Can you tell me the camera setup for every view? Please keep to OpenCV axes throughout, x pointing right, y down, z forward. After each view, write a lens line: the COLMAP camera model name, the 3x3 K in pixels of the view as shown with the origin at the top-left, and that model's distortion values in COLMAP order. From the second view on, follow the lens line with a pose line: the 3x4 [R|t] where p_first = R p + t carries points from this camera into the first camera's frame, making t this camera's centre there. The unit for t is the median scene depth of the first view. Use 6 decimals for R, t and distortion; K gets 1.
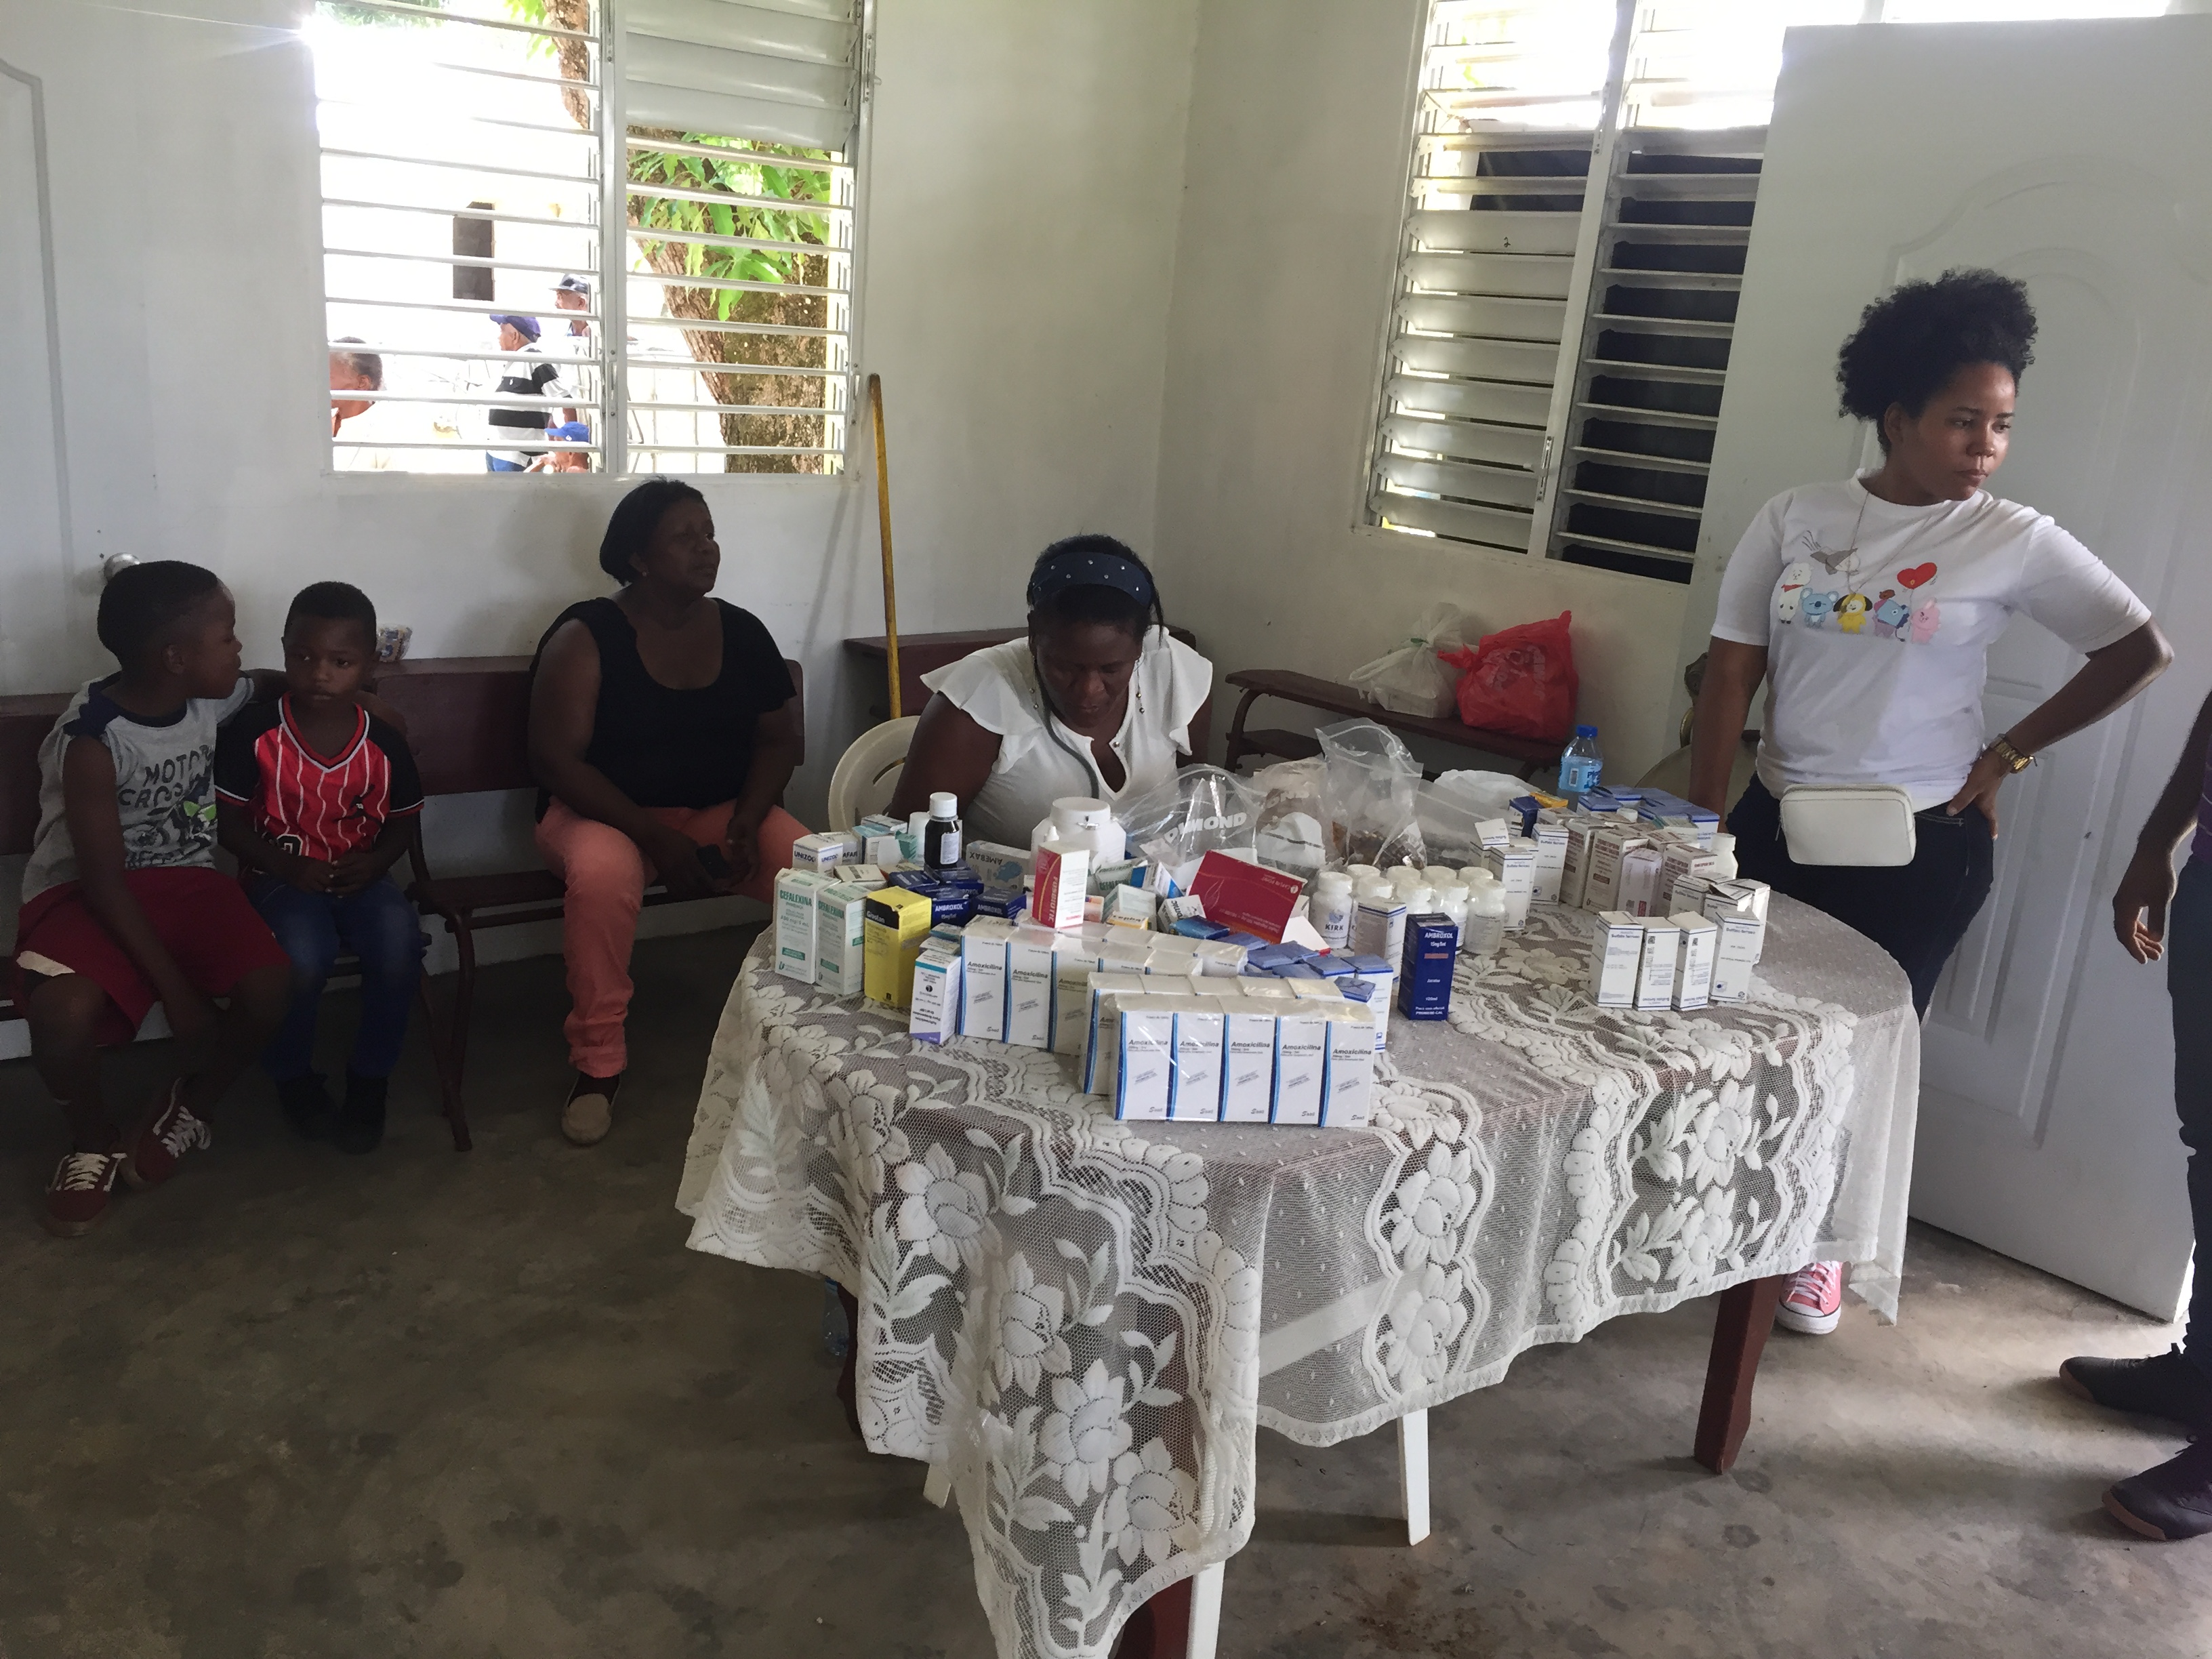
lens RADIAL K [[1985.5, 0, 1106.0], [0, 1985.5, 829.5], [0, 0, 1]] dist [-0.053729, 0.007460]
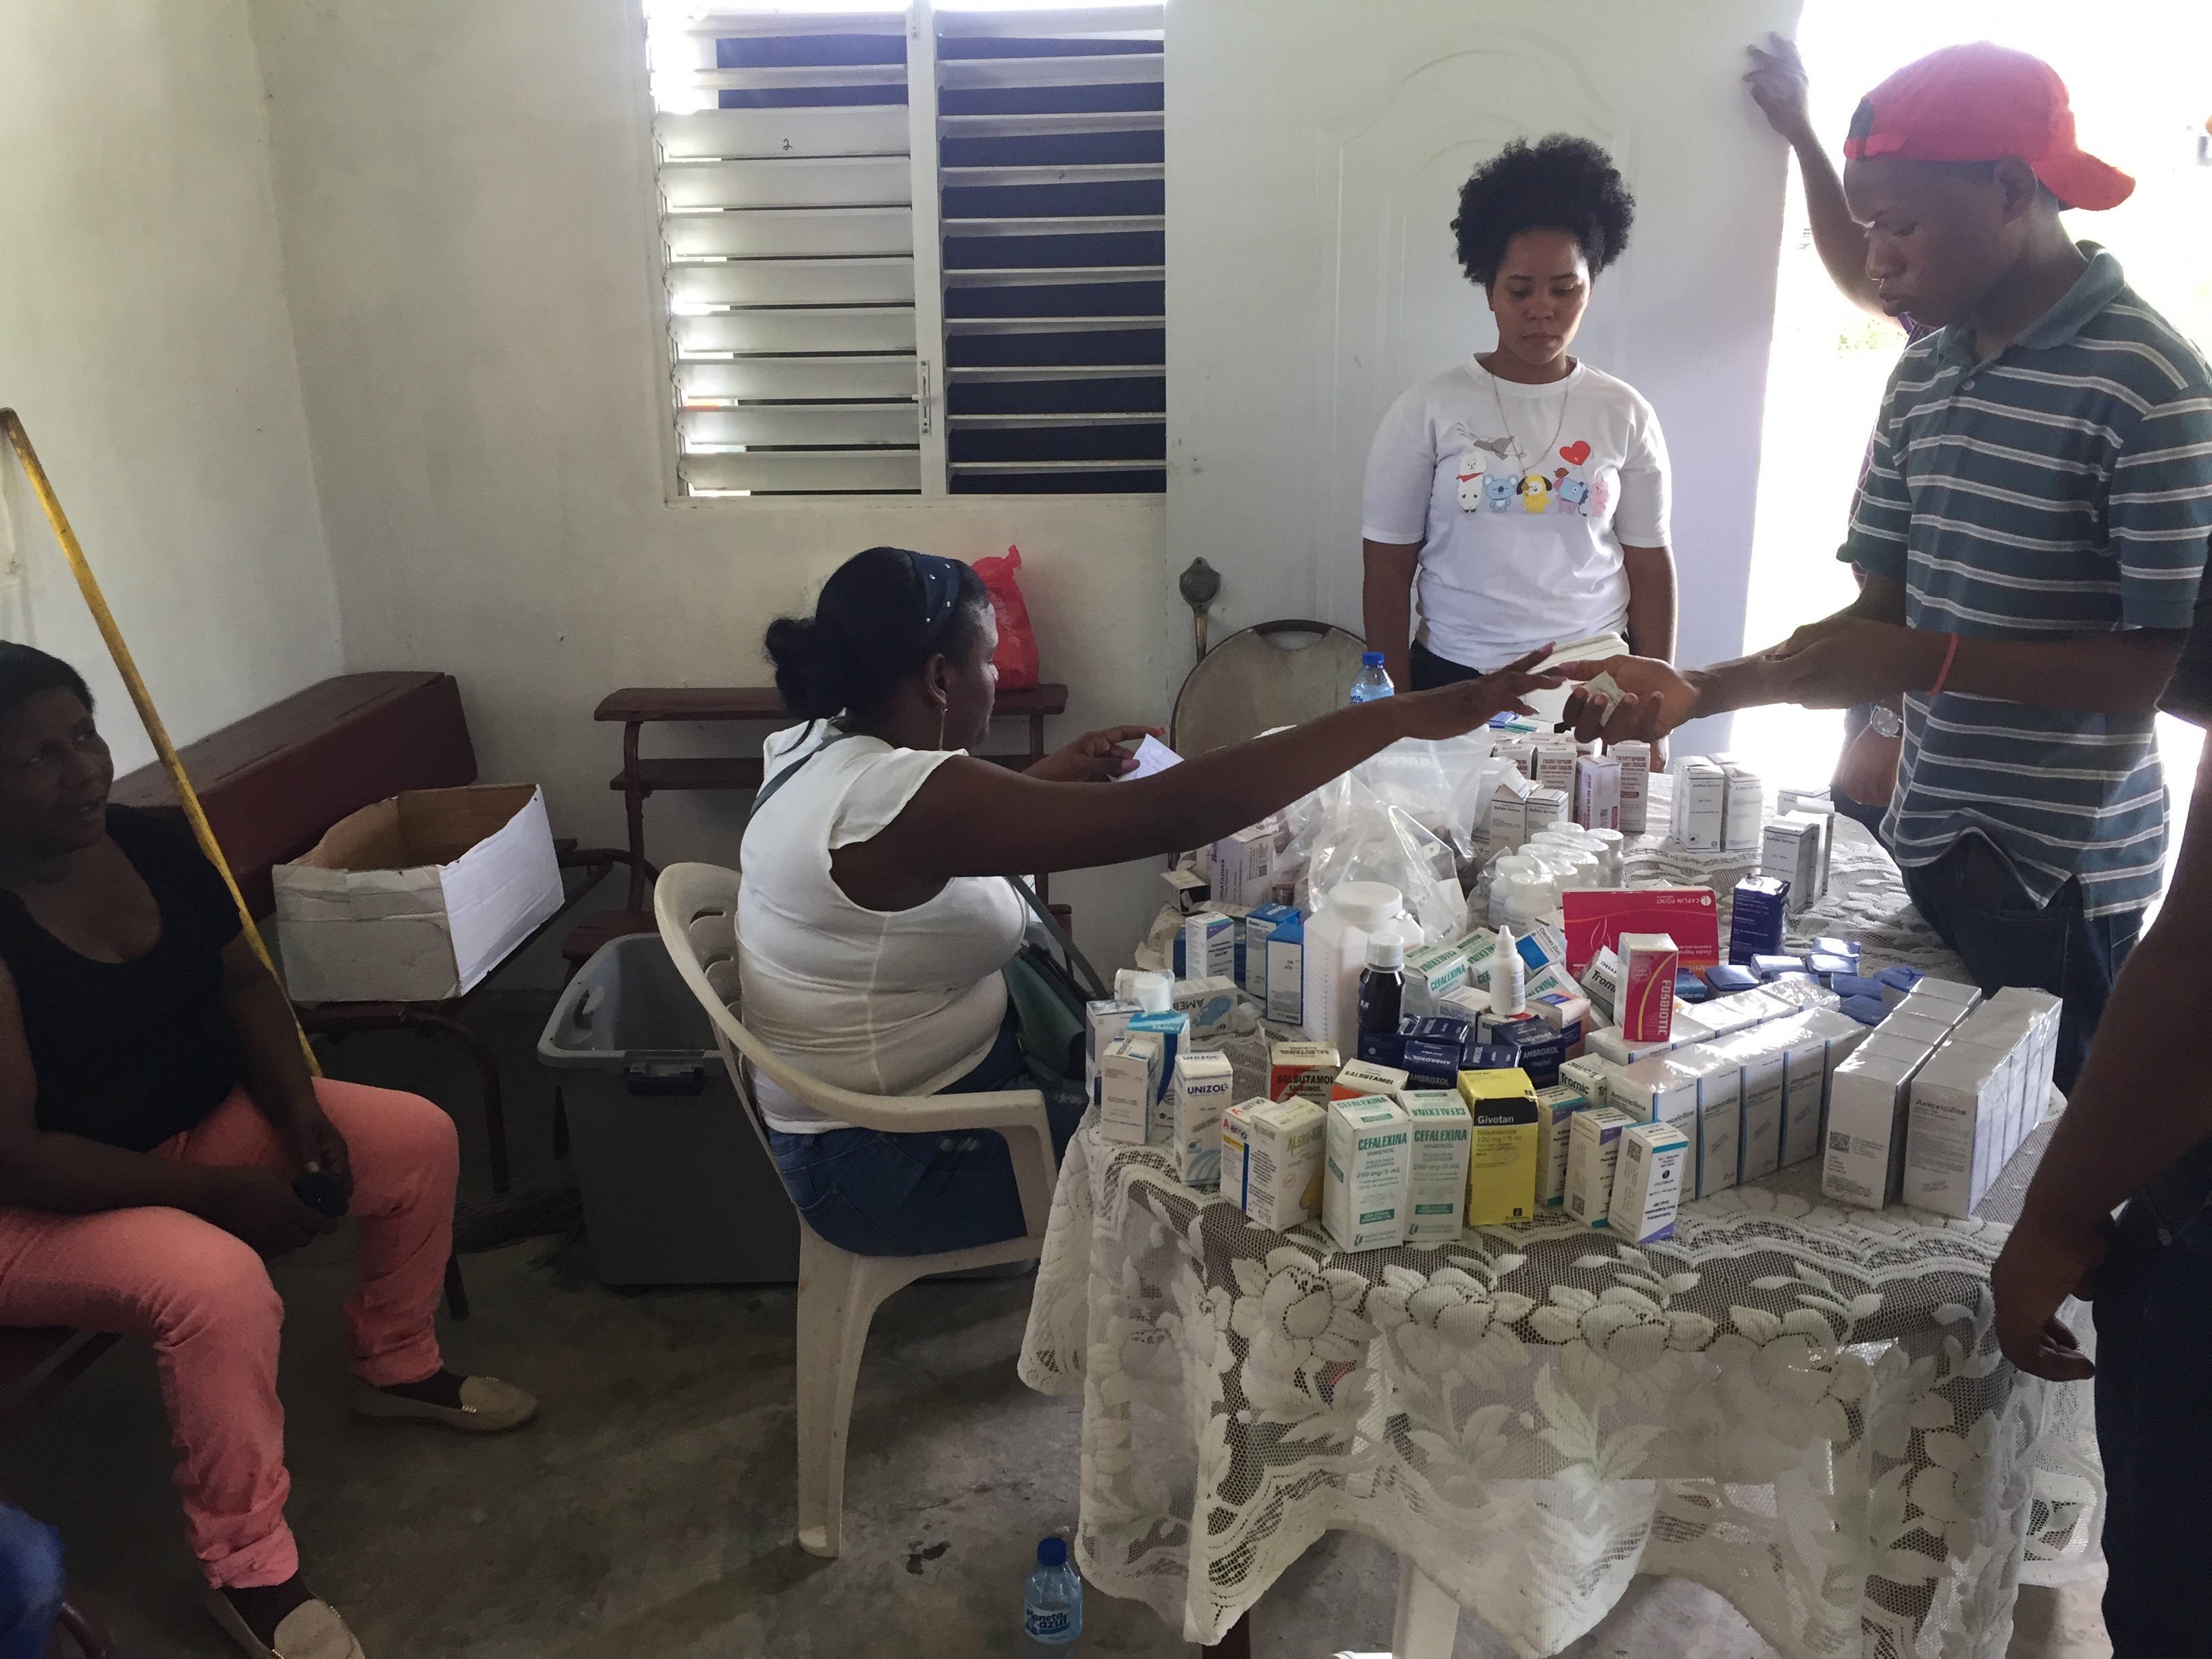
lens RADIAL K [[1985.5, 0, 1106.0], [0, 1985.5, 829.5], [0, 0, 1]] dist [-0.053729, 0.007460]
pose [[0.690238, -0.291602, 0.662223, -0.381153], [0.249004, 0.955027, 0.160997, -0.122607], [-0.679388, 0.053770, 0.731806, 0.307703]]
